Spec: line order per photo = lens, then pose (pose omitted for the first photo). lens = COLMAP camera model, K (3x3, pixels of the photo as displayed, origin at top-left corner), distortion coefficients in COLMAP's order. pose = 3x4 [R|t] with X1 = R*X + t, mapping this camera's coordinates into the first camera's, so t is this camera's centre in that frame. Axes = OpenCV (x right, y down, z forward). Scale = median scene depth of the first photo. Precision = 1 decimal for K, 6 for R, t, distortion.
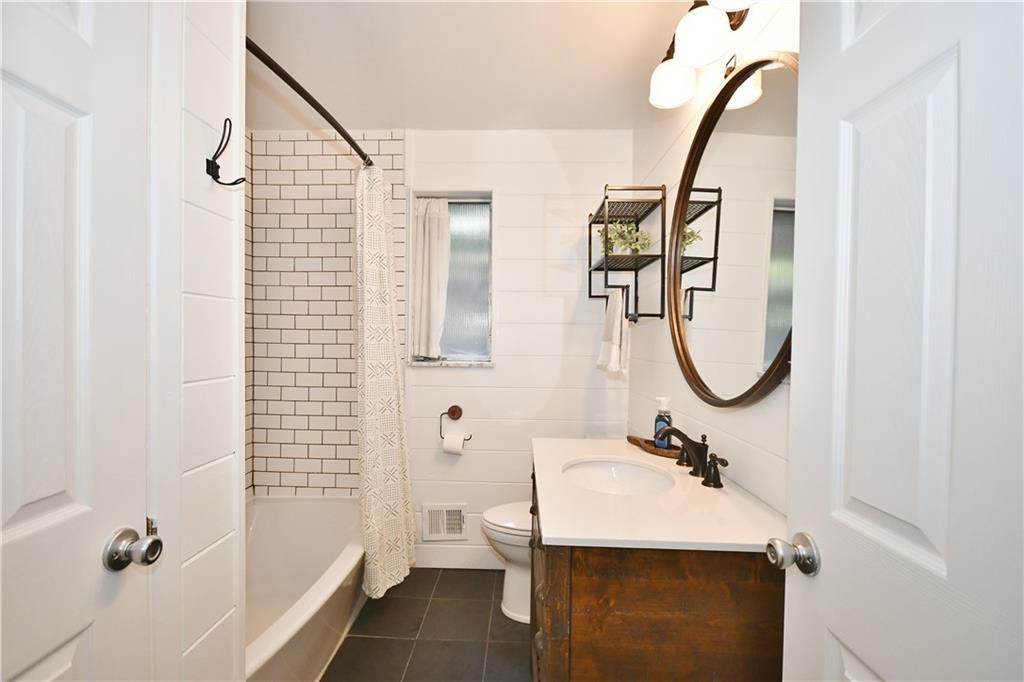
lens RADIAL K [[486.6, 0, 506.3], [0, 486.6, 343.7], [0, 0, 1]] dist [-0.001925, -0.000208]
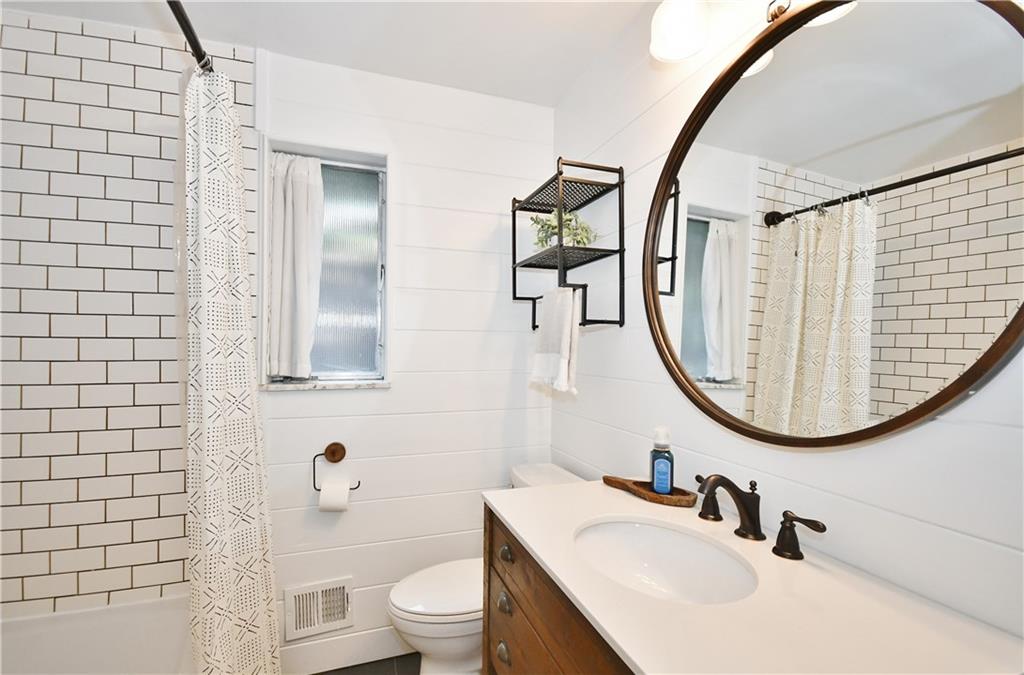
lens RADIAL K [[460.7, 0, 507.8], [0, 460.7, 342.1], [0, 0, 1]] dist [0.019075, -0.016338]
pose [[0.930003, -0.003057, 0.367540, -0.126070], [0.007705, 0.999908, -0.011179, -0.014243], [-0.367472, 0.013228, 0.929941, 0.277623]]
